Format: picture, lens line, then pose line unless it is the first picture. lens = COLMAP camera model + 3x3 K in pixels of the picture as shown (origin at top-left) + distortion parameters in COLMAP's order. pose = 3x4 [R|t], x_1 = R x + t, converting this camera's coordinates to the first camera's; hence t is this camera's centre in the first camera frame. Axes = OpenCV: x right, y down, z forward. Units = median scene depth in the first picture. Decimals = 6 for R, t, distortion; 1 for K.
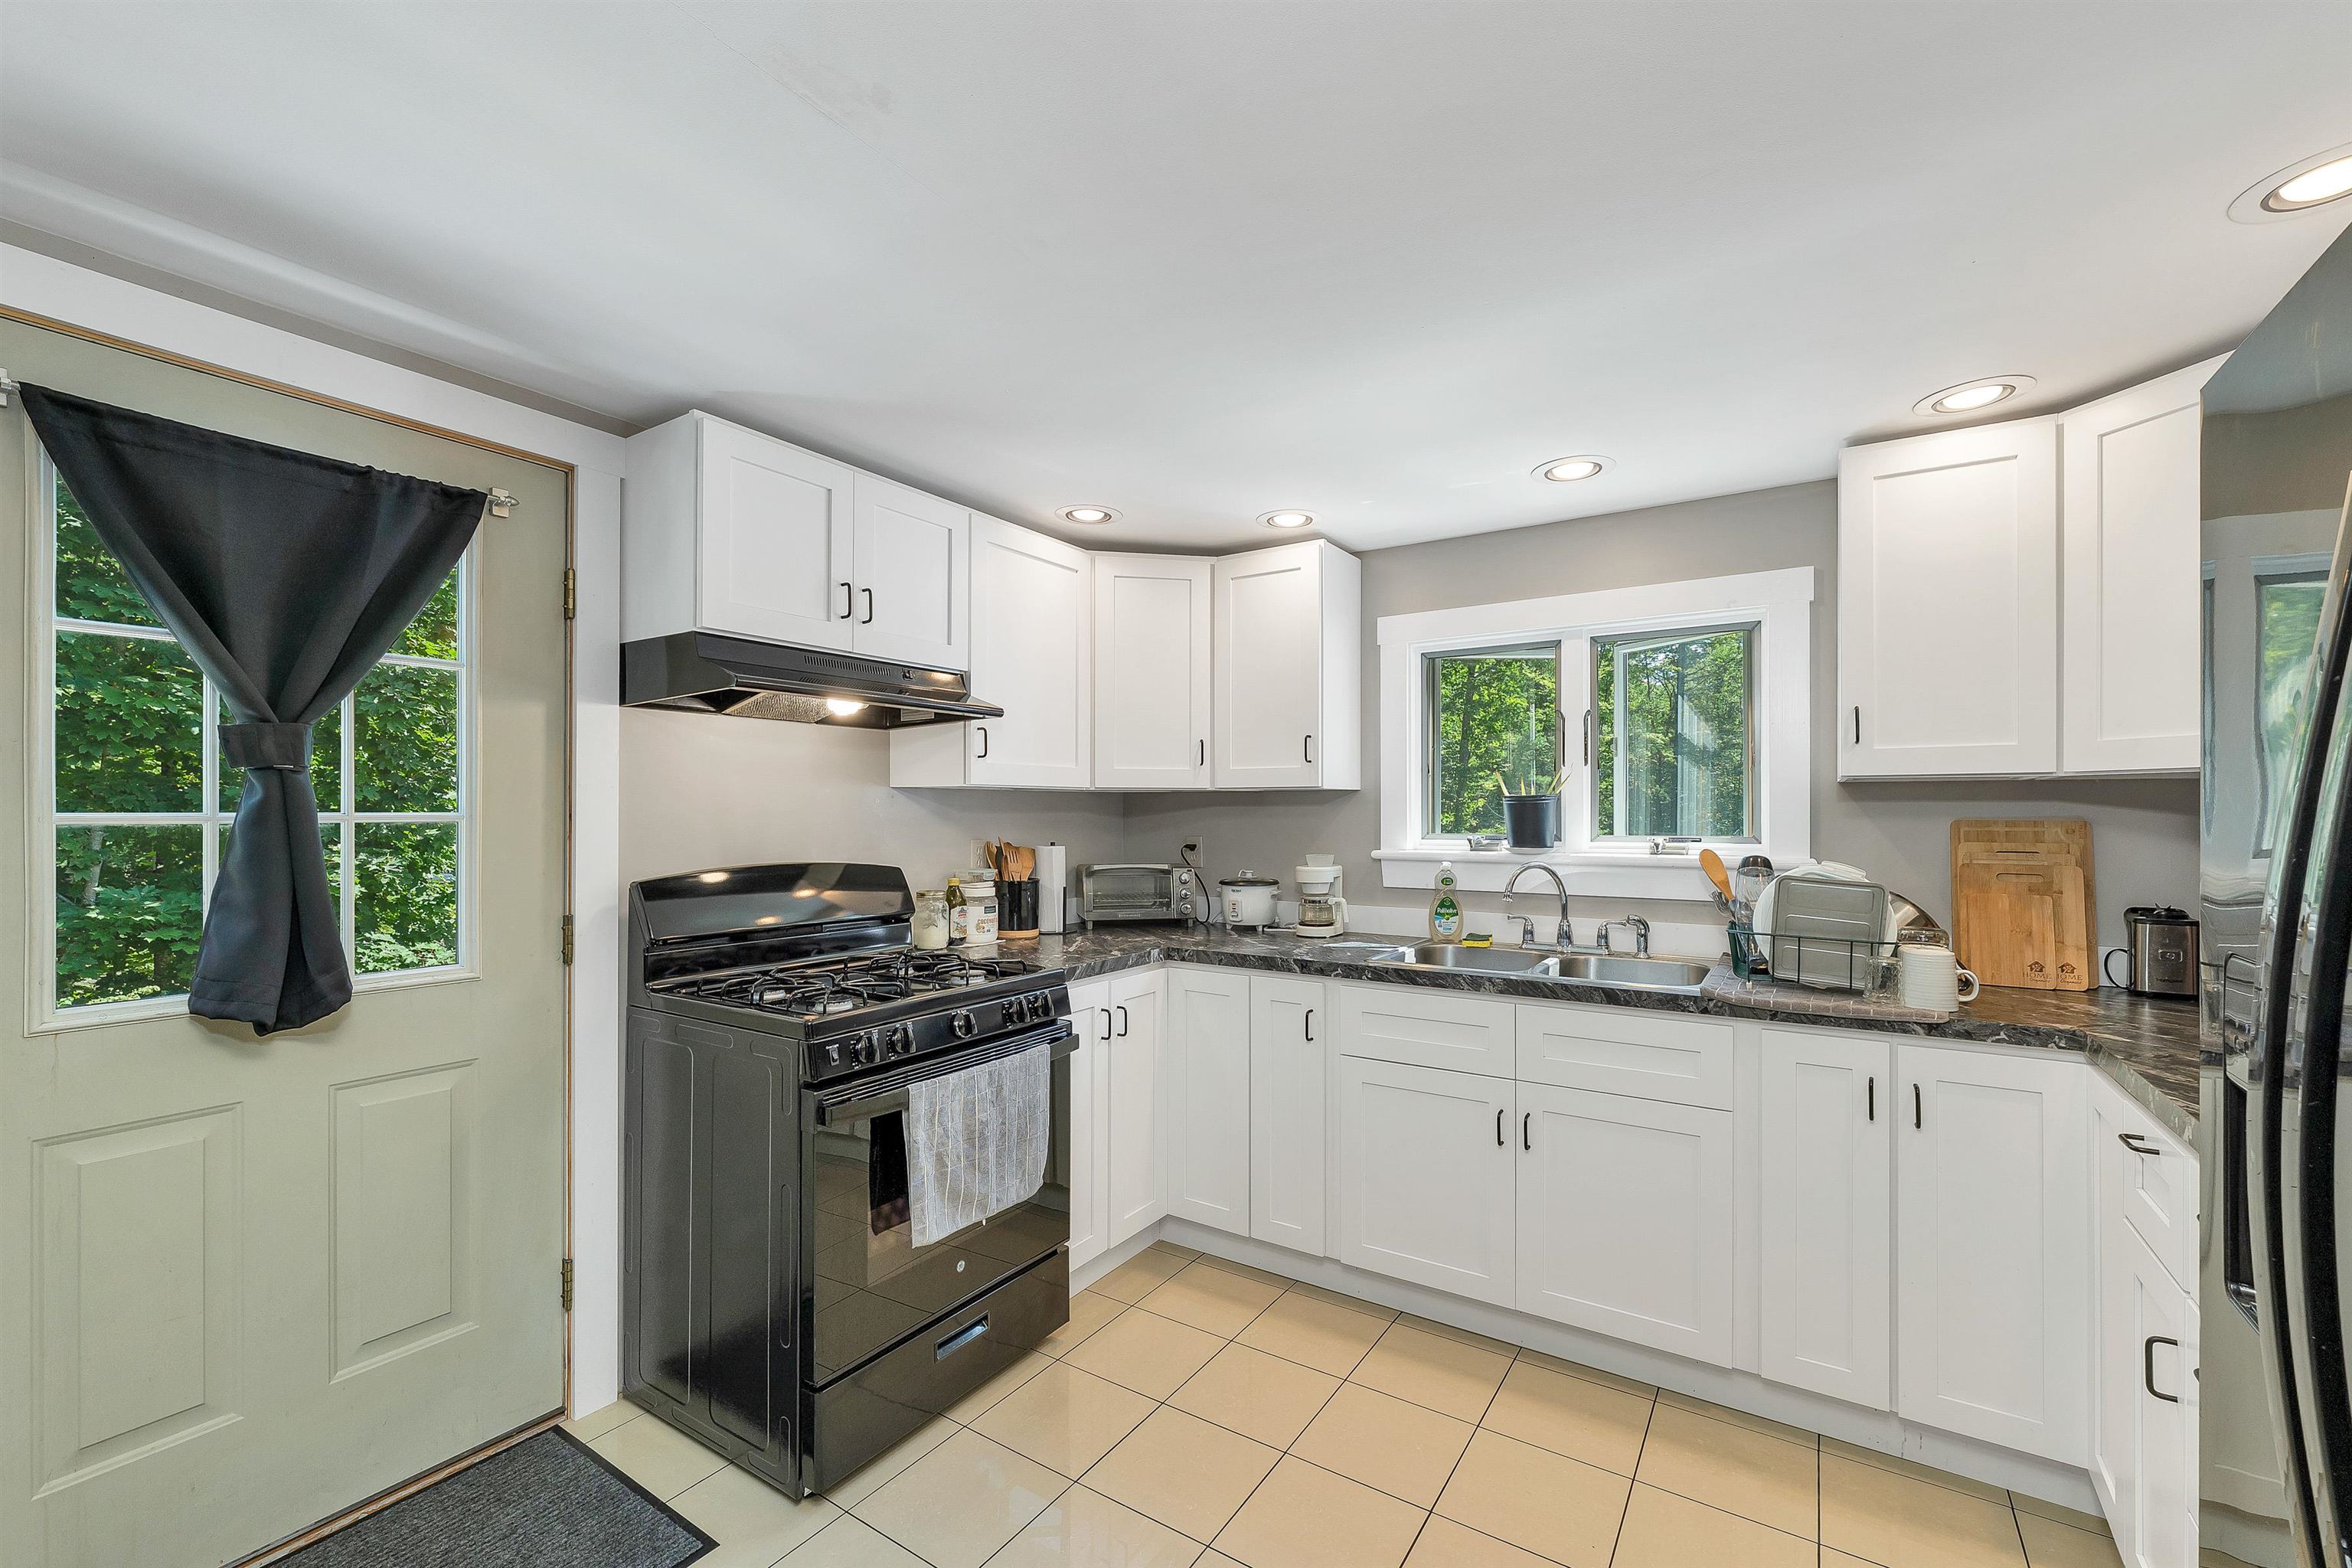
lens RADIAL K [[960.2, 0, 1175.6], [0, 960.2, 806.2], [0, 0, 1]] dist [-0.003091, -0.000230]
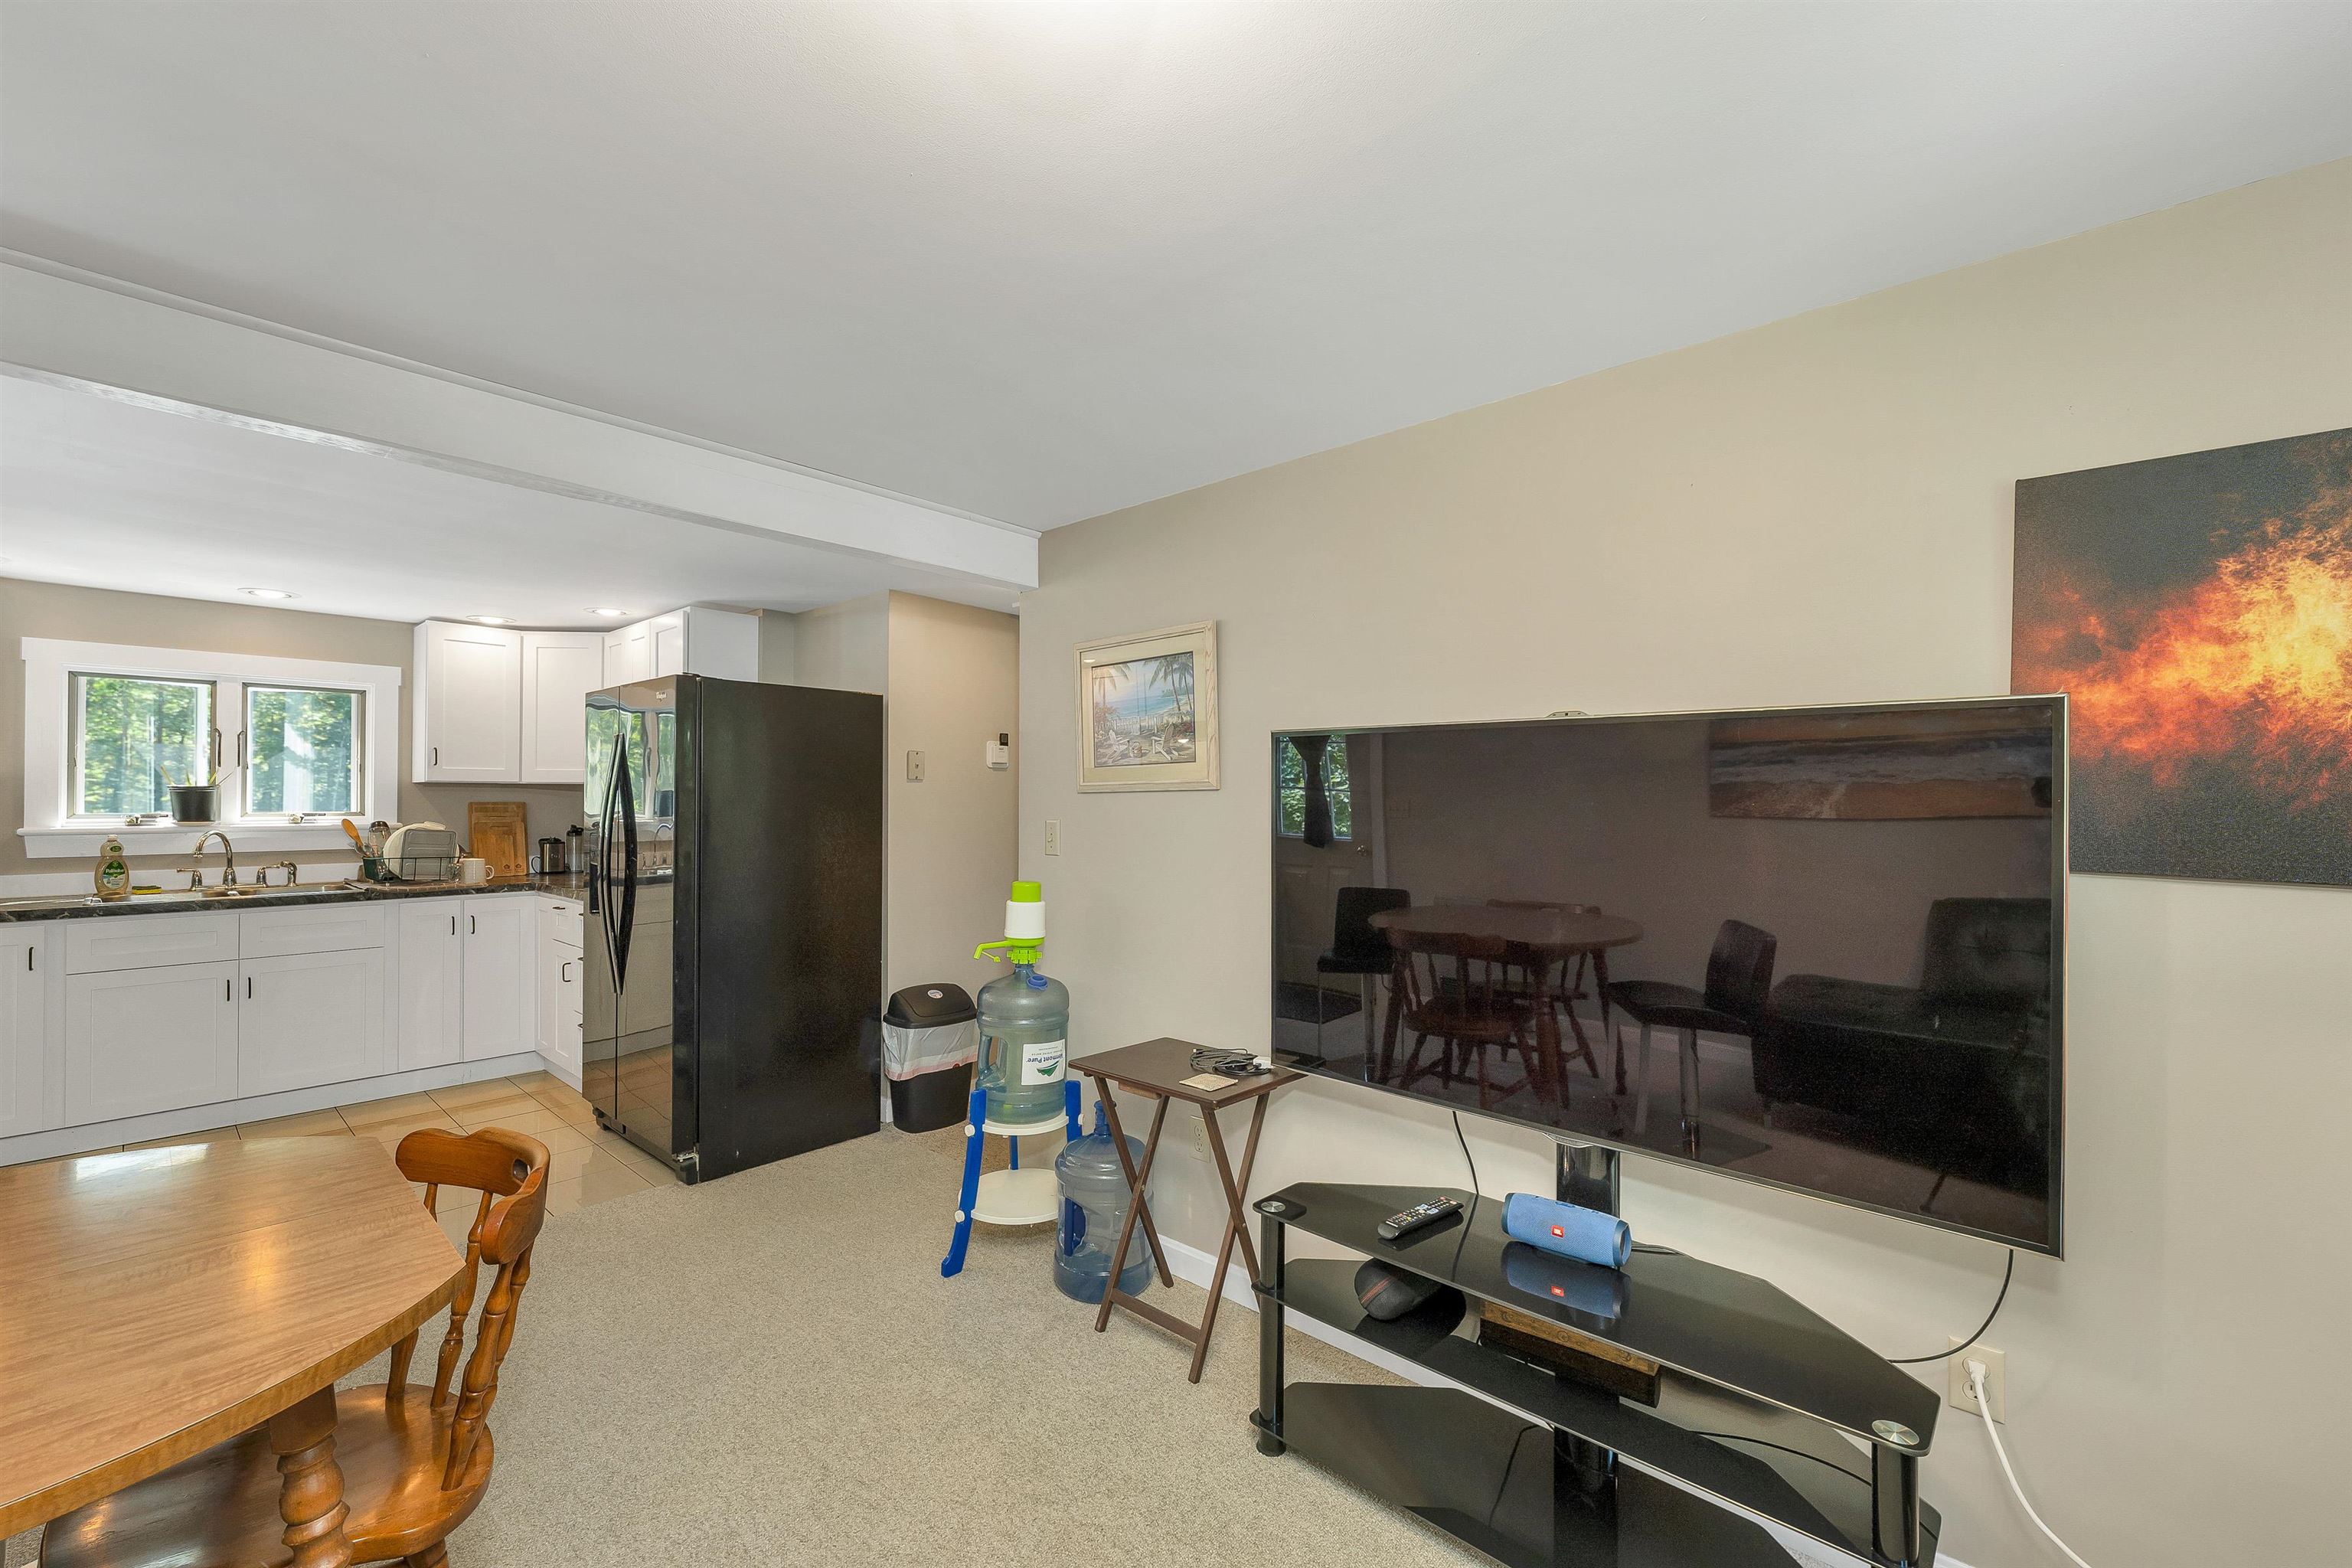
lens RADIAL K [[964.6, 0, 1169.3], [0, 964.6, 790.8], [0, 0, 1]] dist [-0.000580, 0.000071]
pose [[0.154030, 0.008781, 0.988027, -0.874602], [-0.010215, 0.999921, -0.007295, -0.008935], [-0.988013, -0.008969, 0.154108, -0.705848]]
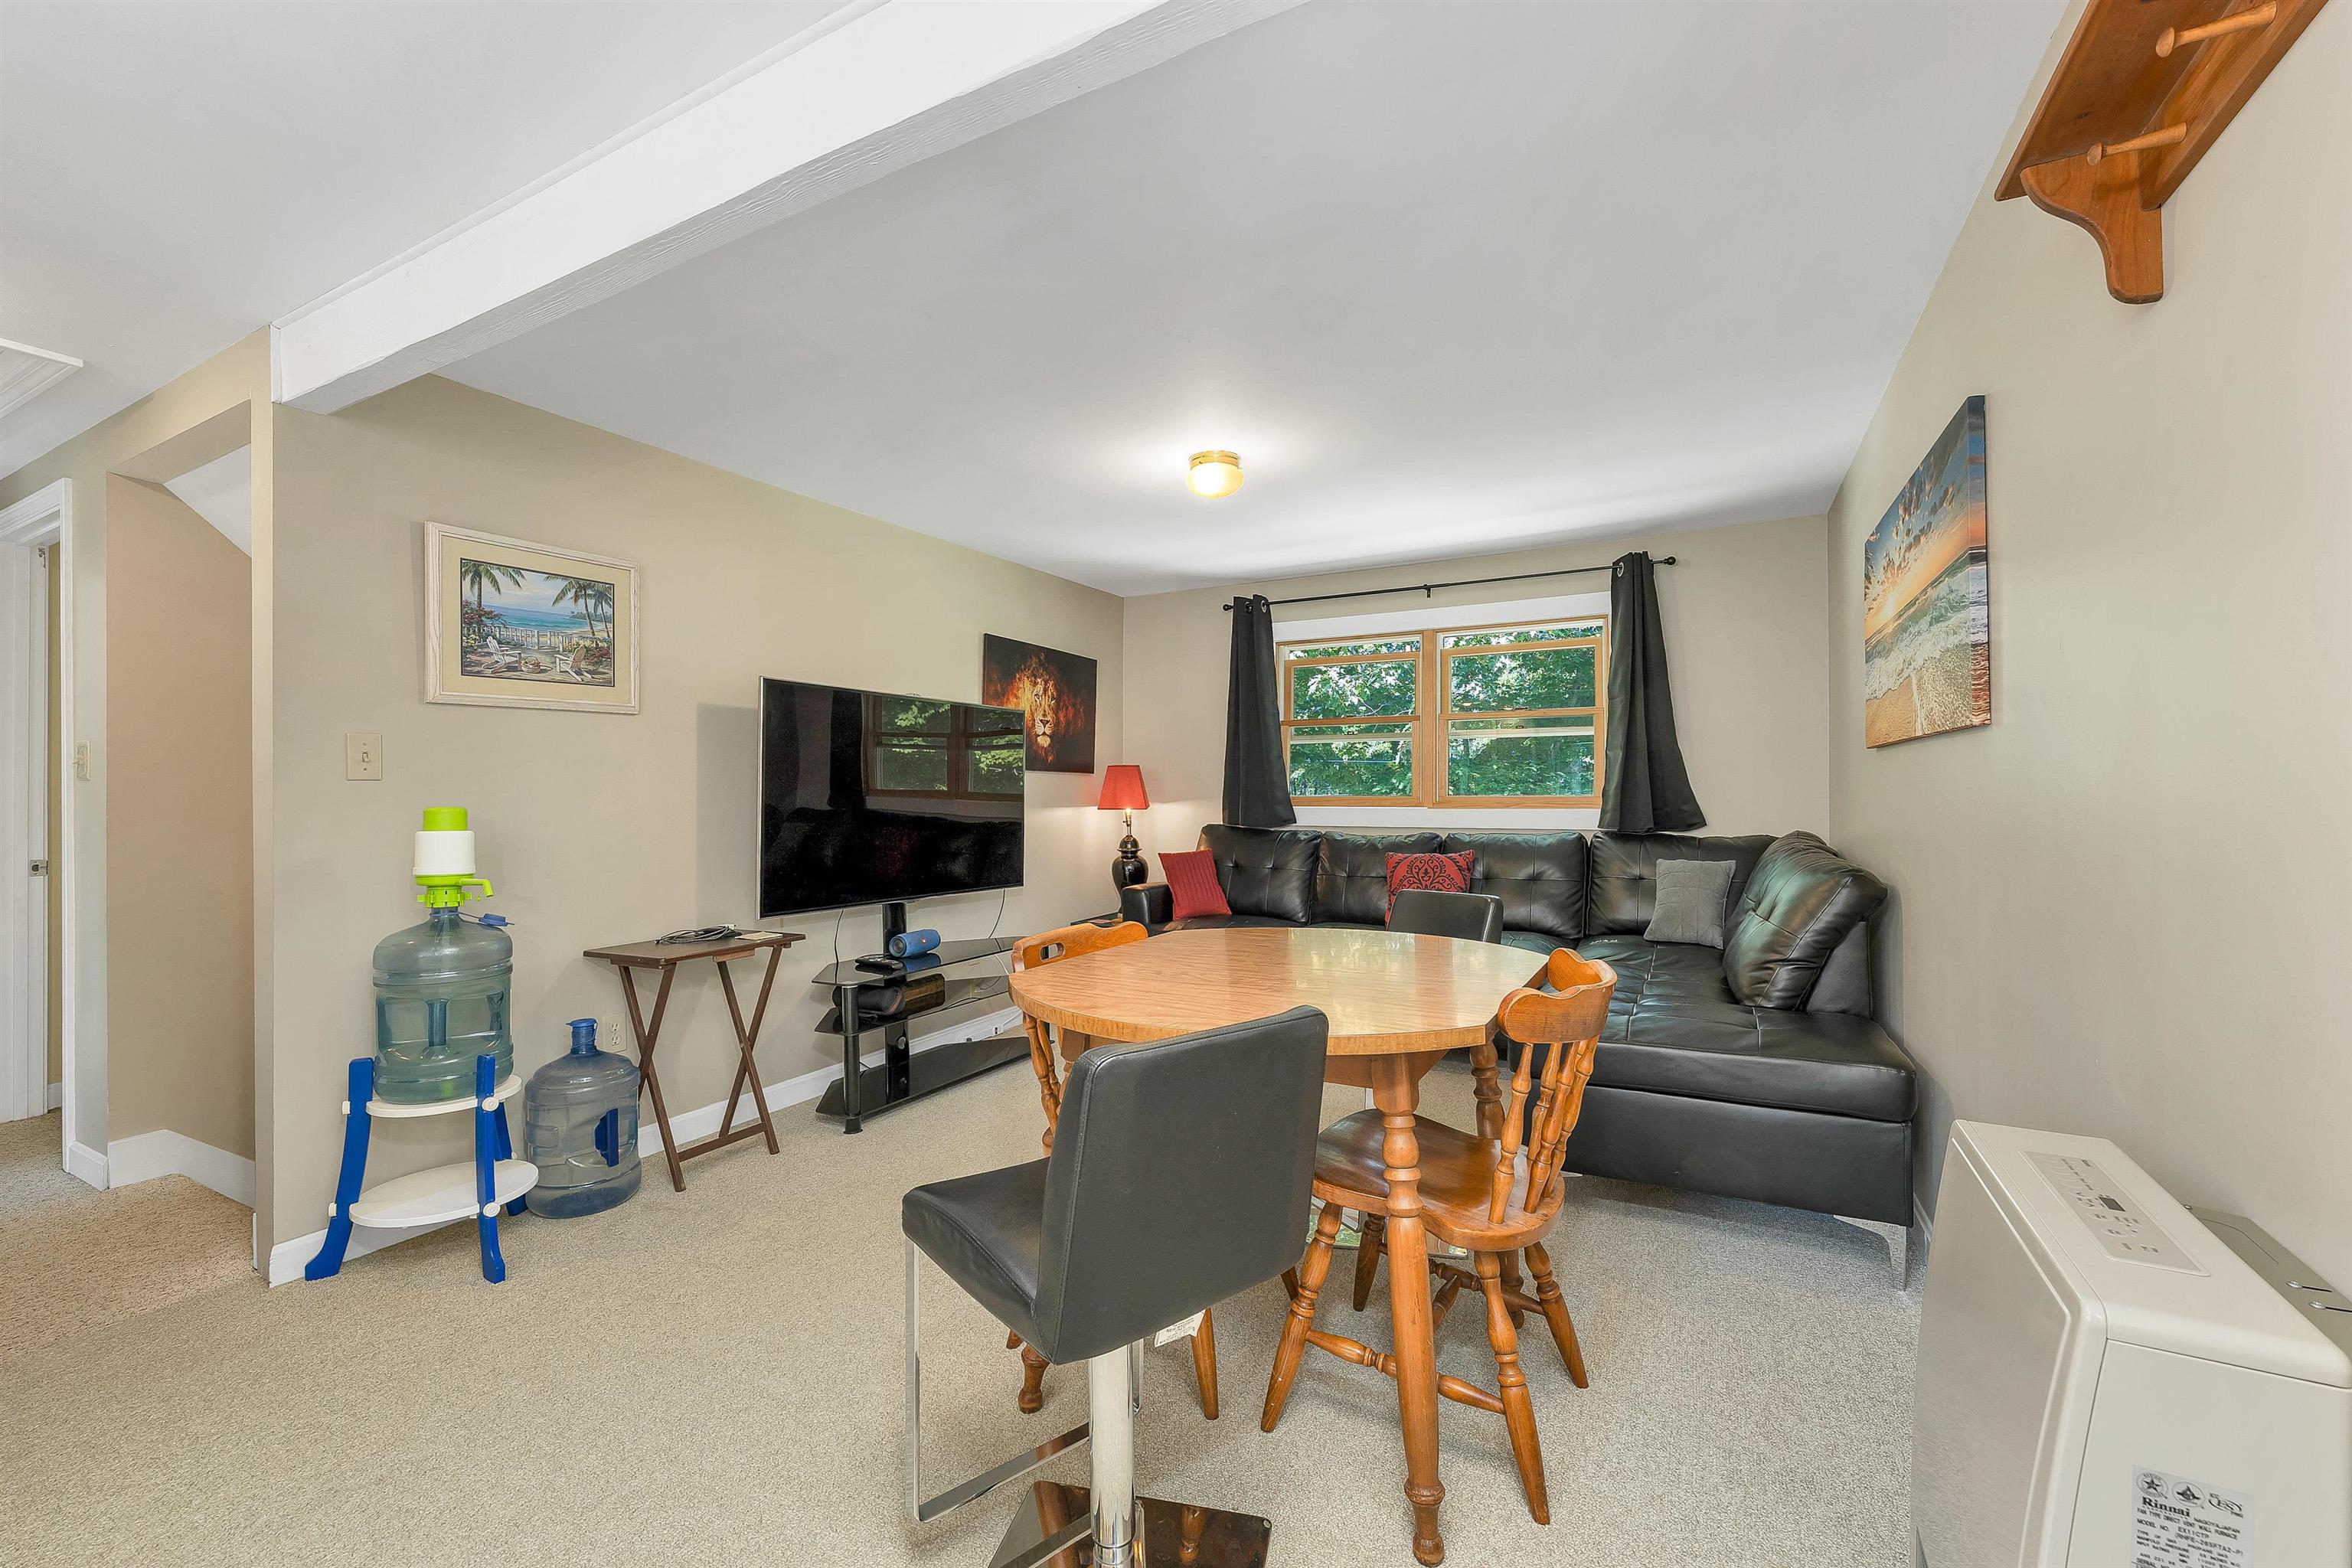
lens RADIAL K [[968.6, 0, 1167.3], [0, 968.6, 791.7], [0, 0, 1]] dist [-0.000379, -0.000108]
pose [[-0.996859, 0.005096, -0.079037, -0.438816], [0.005628, 0.999963, -0.006514, 0.078238], [0.079001, -0.006938, -0.996850, 0.498776]]
